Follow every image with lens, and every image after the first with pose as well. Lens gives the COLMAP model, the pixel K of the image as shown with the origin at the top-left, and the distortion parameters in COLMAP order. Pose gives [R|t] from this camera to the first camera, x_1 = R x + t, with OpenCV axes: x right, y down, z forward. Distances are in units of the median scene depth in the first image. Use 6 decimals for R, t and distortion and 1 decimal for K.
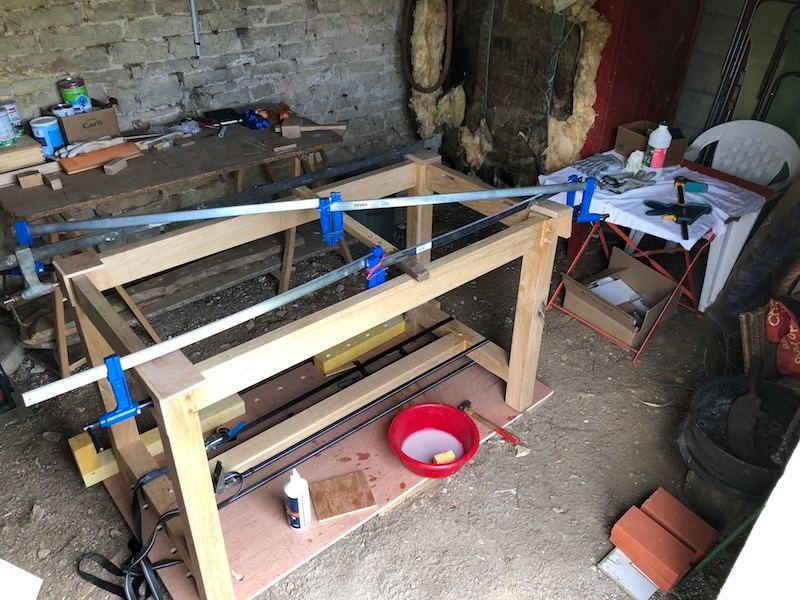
lens RADIAL K [[654.2, 0, 414.1], [0, 654.2, 297.1], [0, 0, 1]] dist [0.011297, -0.013285]
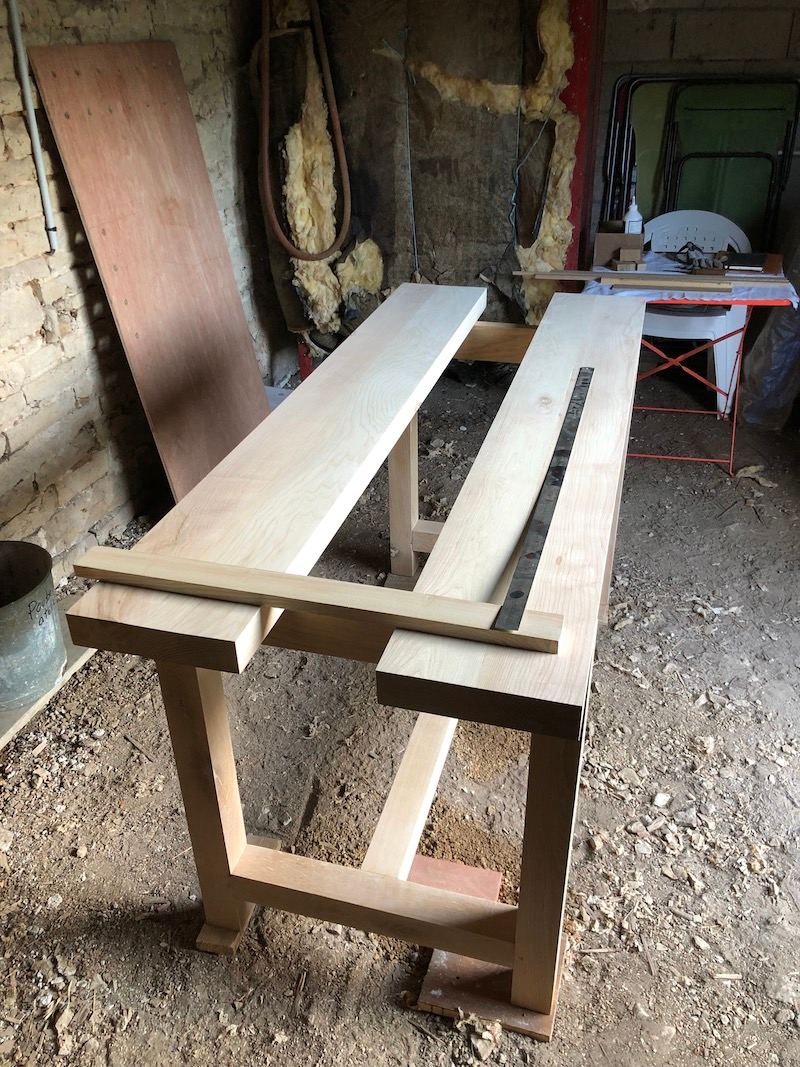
lens RADIAL K [[872.5, 0, 405.8], [0, 872.5, 534.5], [0, 0, 1]] dist [0.011297, -0.013285]
pose [[0.834220, -0.326132, 0.444651, -0.508555], [0.351515, 0.935796, 0.026880, -0.019769], [-0.424869, 0.133878, 0.895300, 0.151233]]
